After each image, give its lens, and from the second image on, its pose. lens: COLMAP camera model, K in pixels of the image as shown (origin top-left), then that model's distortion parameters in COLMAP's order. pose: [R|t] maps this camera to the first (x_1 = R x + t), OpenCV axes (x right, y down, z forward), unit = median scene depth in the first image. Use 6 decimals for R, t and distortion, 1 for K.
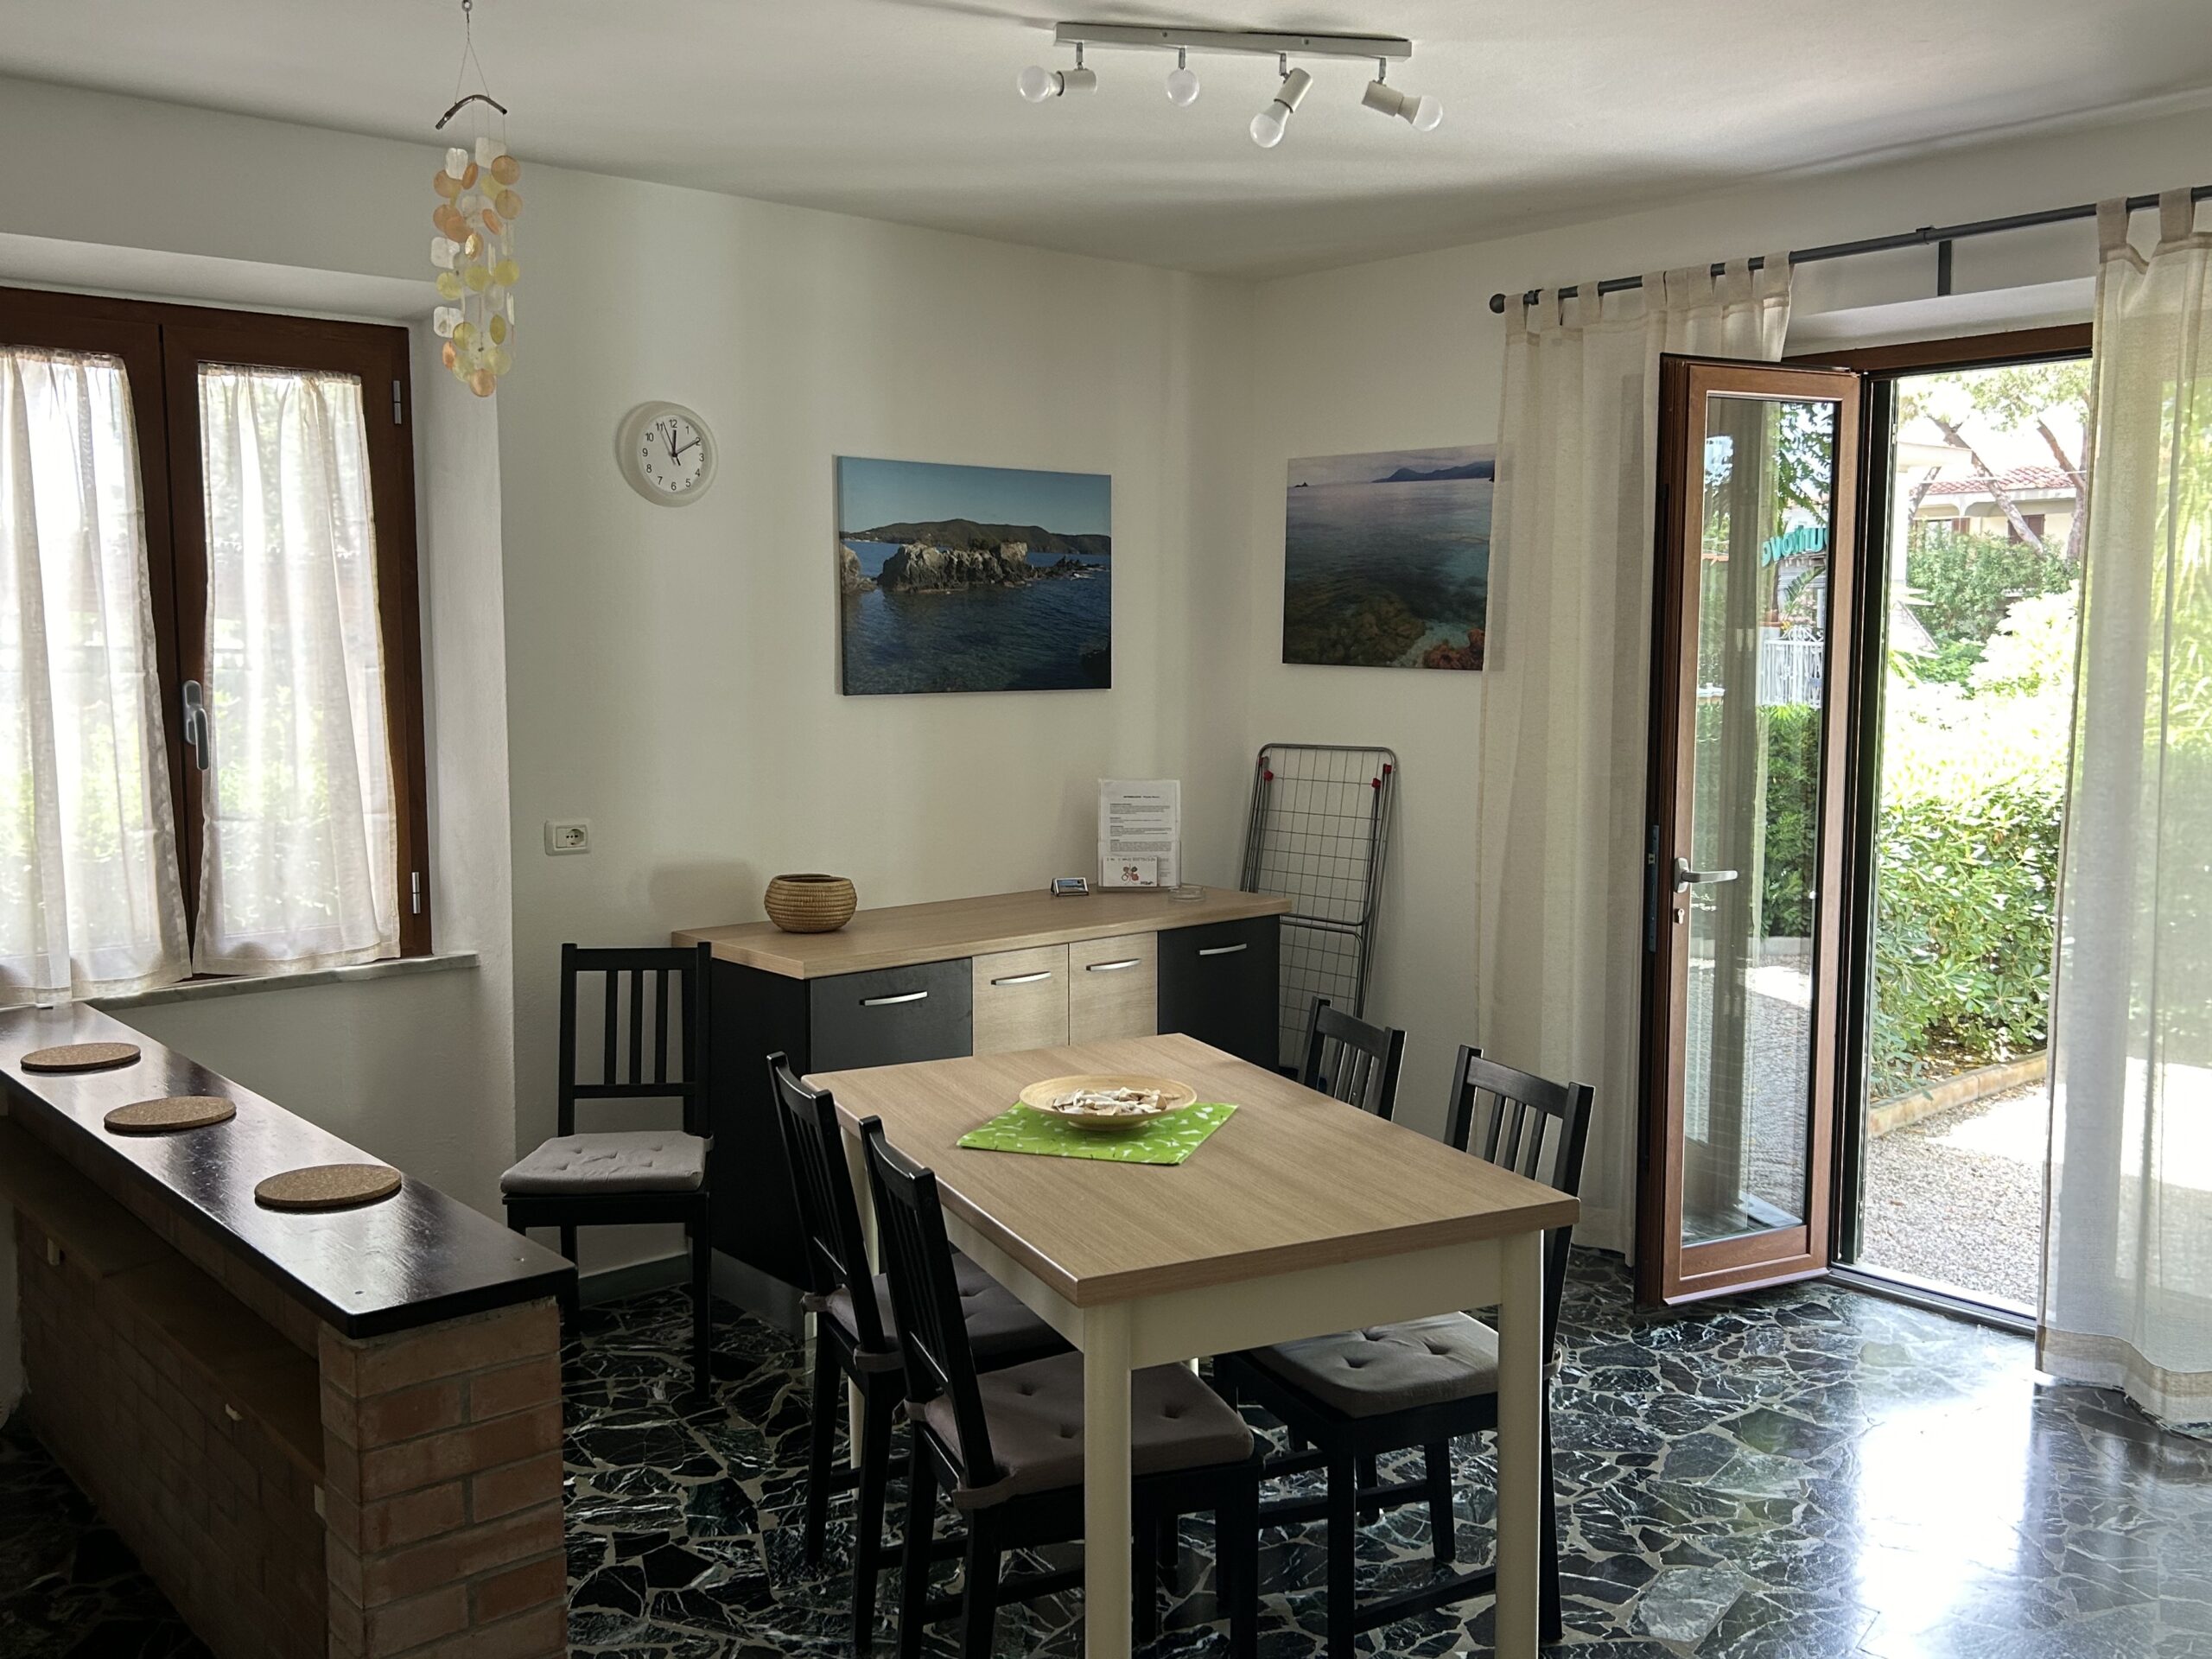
lens RADIAL K [[1909.5, 0, 1095.9], [0, 1909.5, 834.3], [0, 0, 1]] dist [-0.007355, -0.005220]
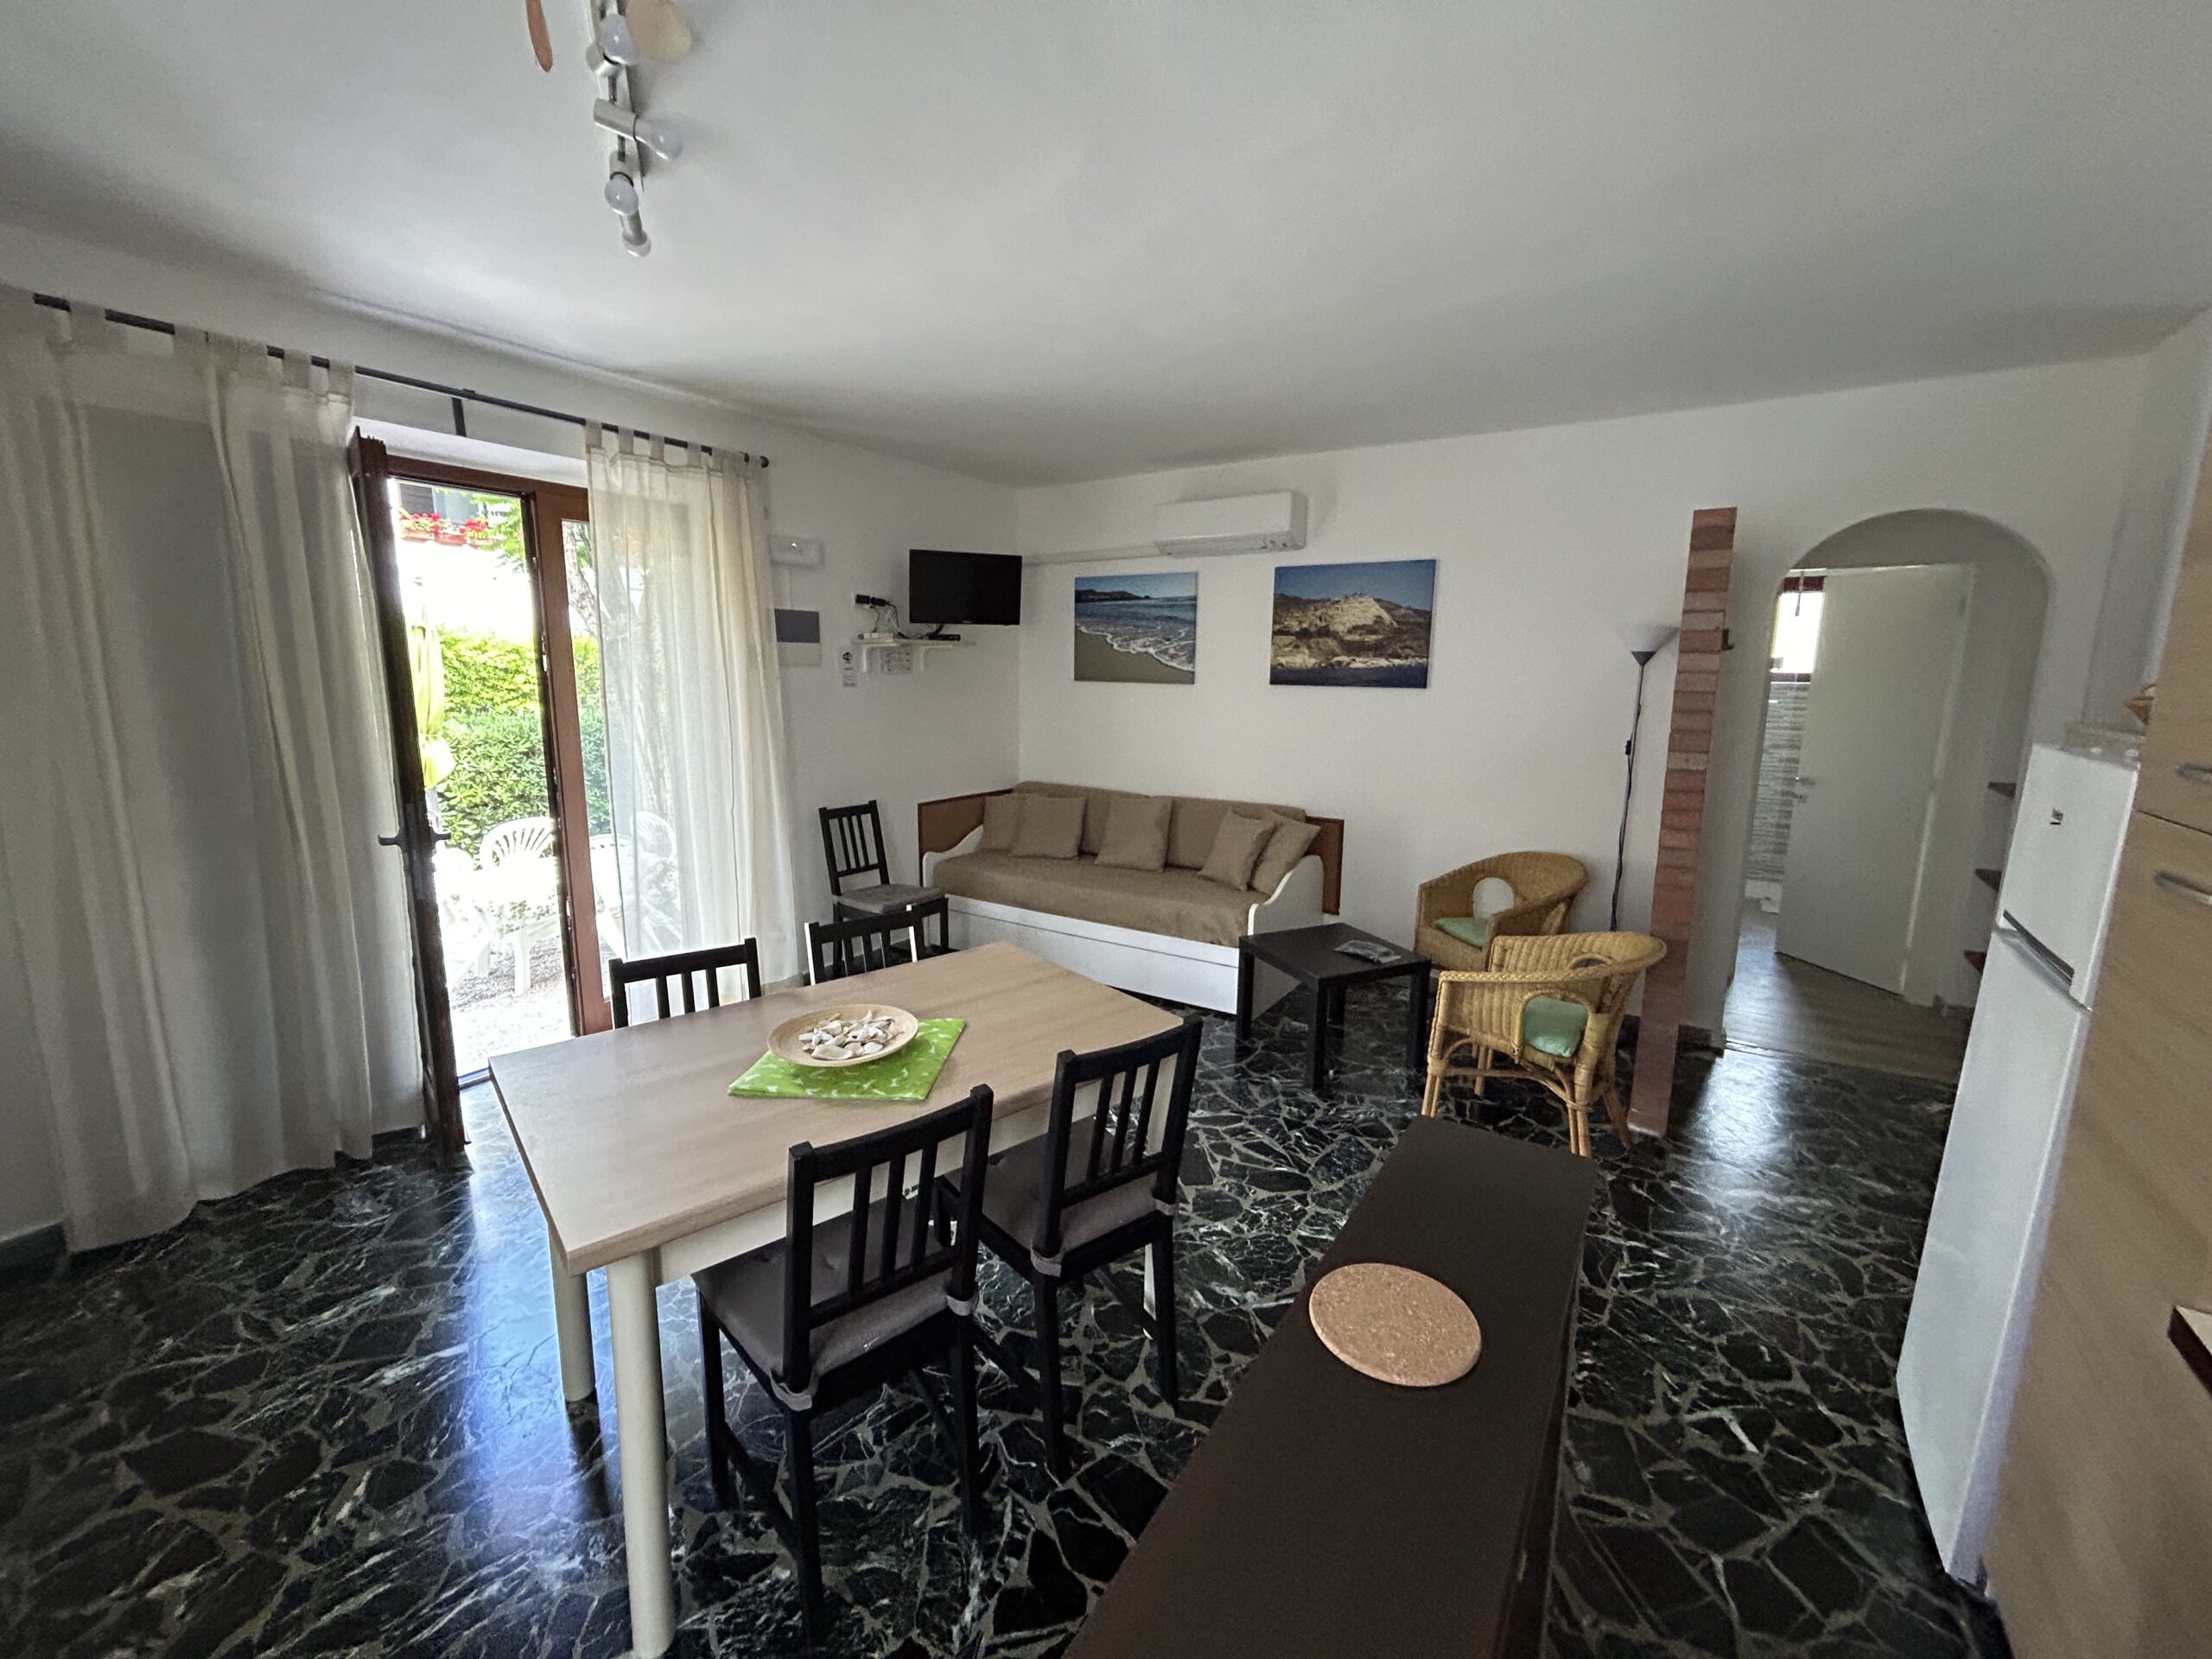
lens RADIAL K [[886.9, 0, 1106.5], [0, 886.9, 807.4], [0, 0, 1]] dist [0.003228, 0.000325]
pose [[-0.305023, -0.156929, 0.939327, -0.471159], [0.089032, 0.977312, 0.192186, -0.086726], [-0.948174, 0.142251, -0.284130, 0.808161]]
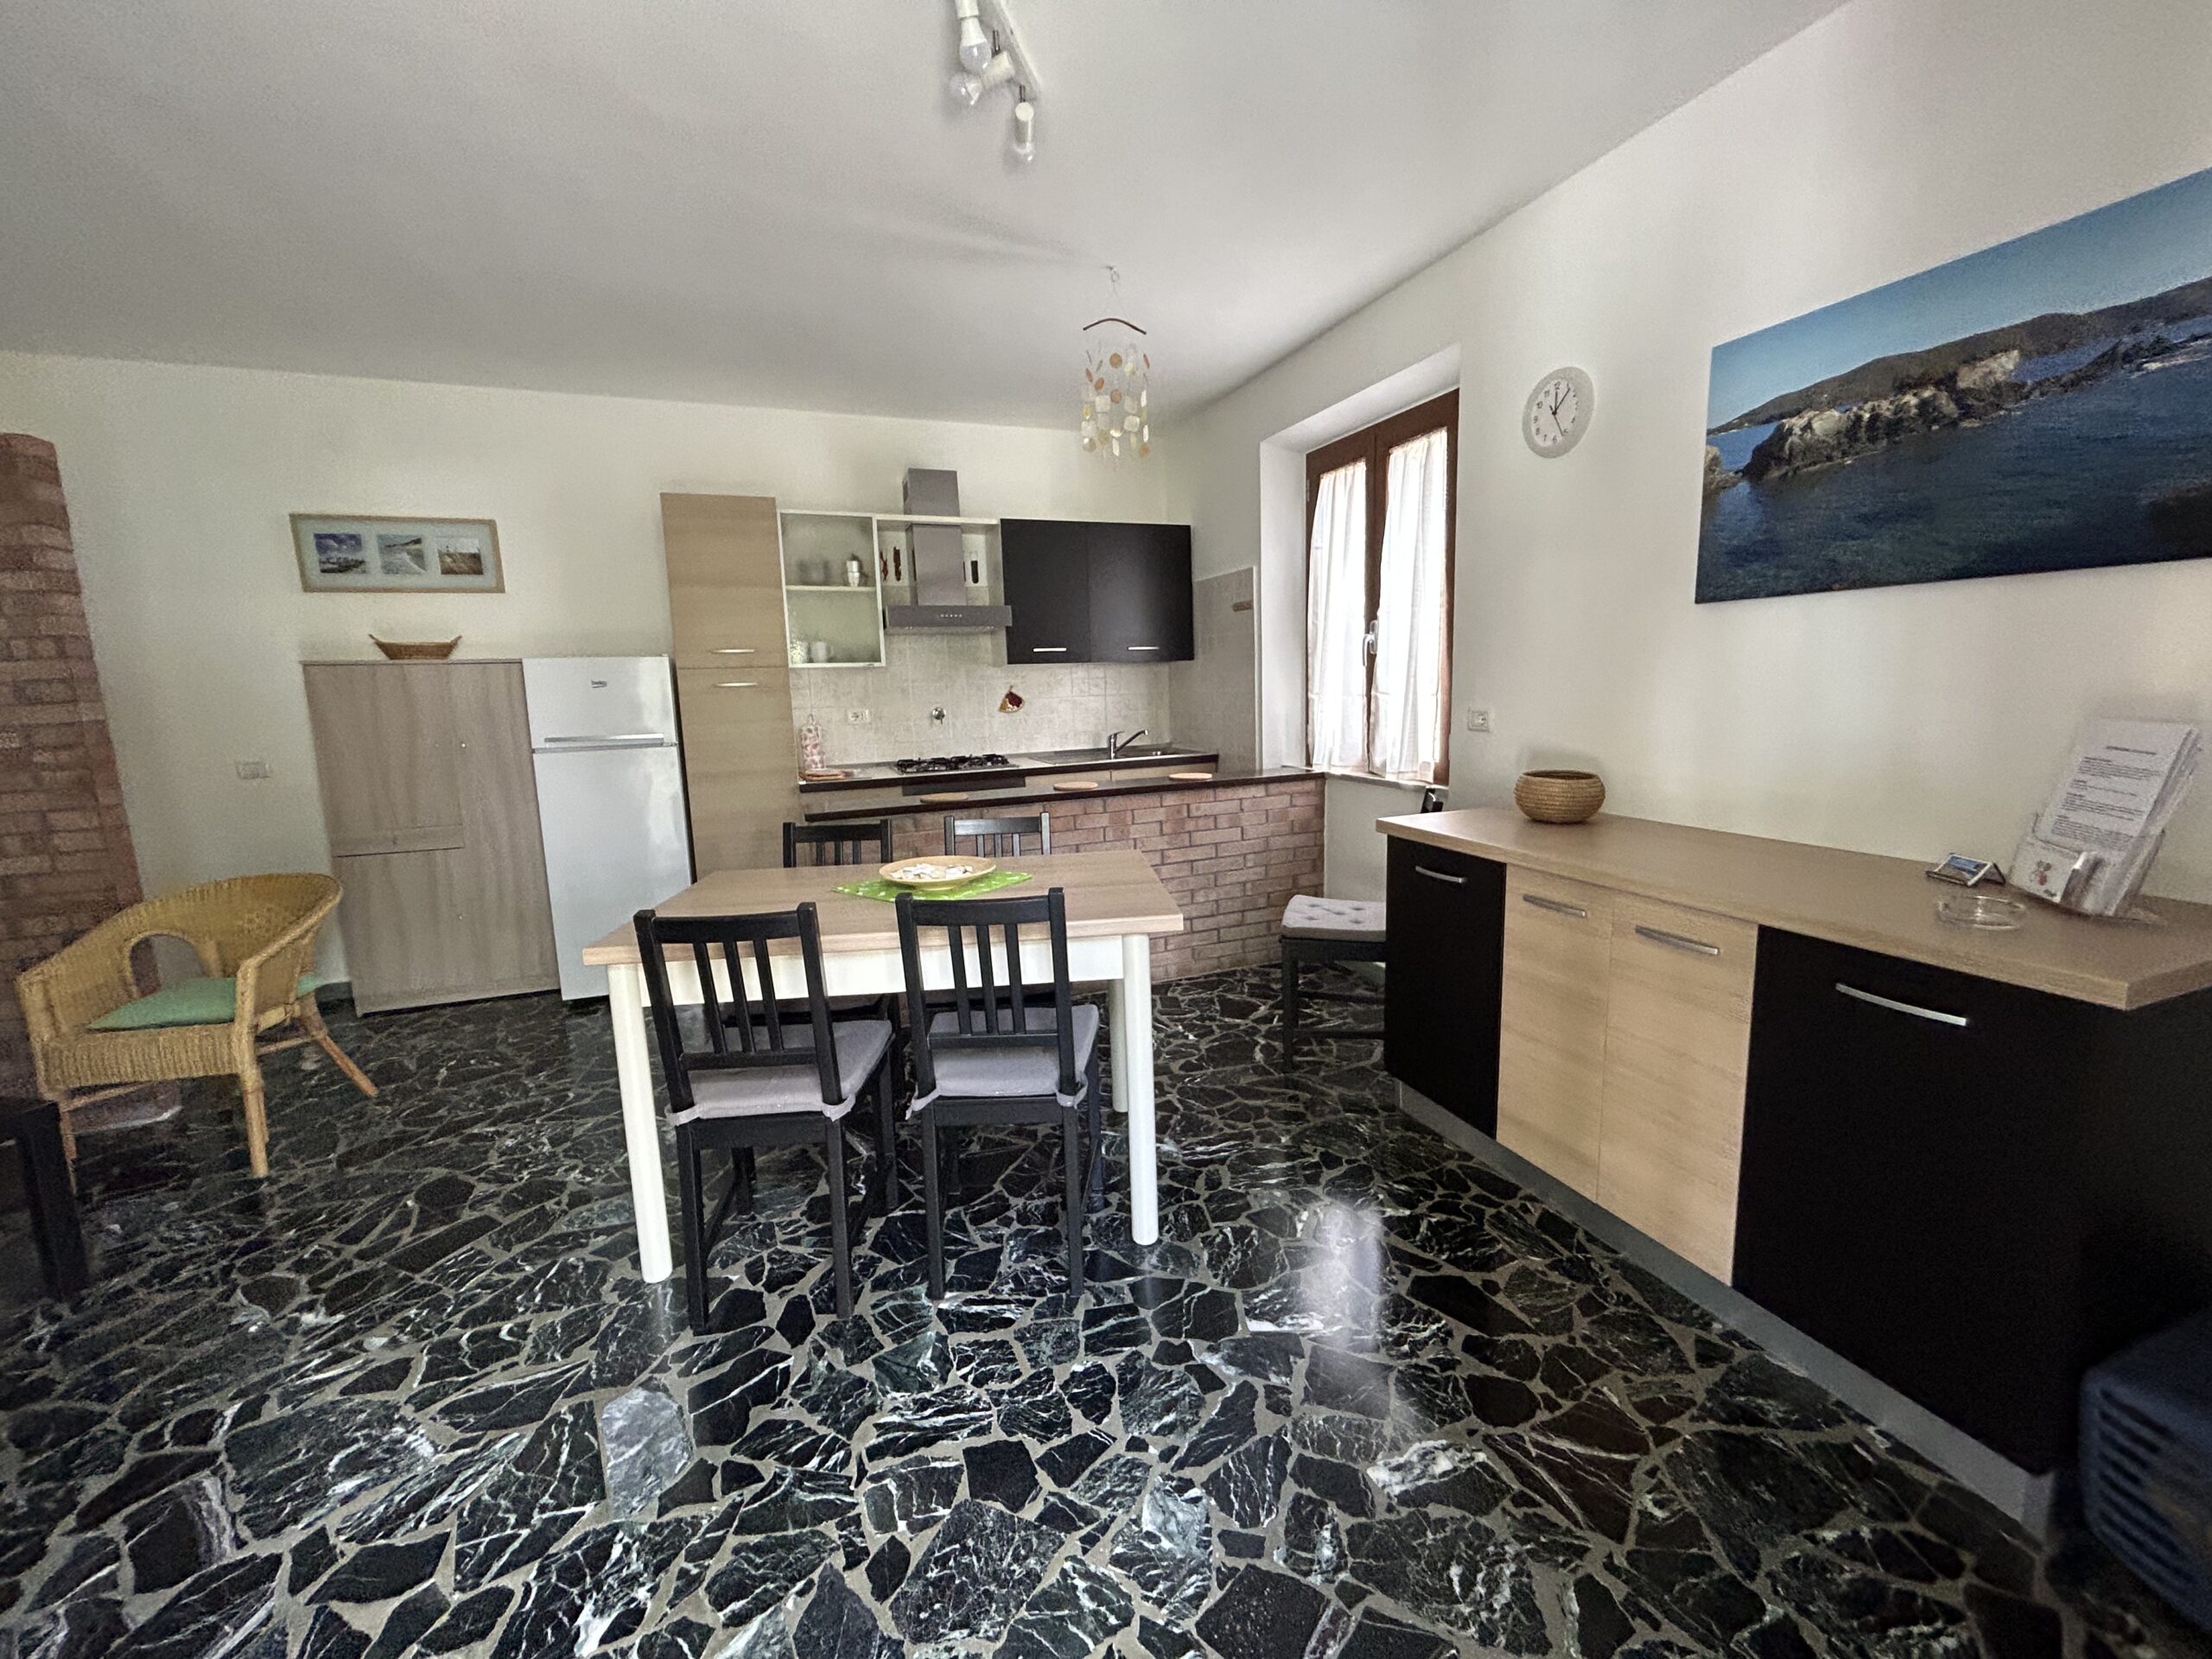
lens RADIAL K [[886.9, 0, 1106.5], [0, 886.9, 807.4], [0, 0, 1]] dist [0.003228, 0.000325]
pose [[-0.325350, 0.150873, -0.933480, 0.521300], [-0.066482, 0.981097, 0.181740, -0.042018], [0.943254, 0.121189, -0.309169, 1.109997]]
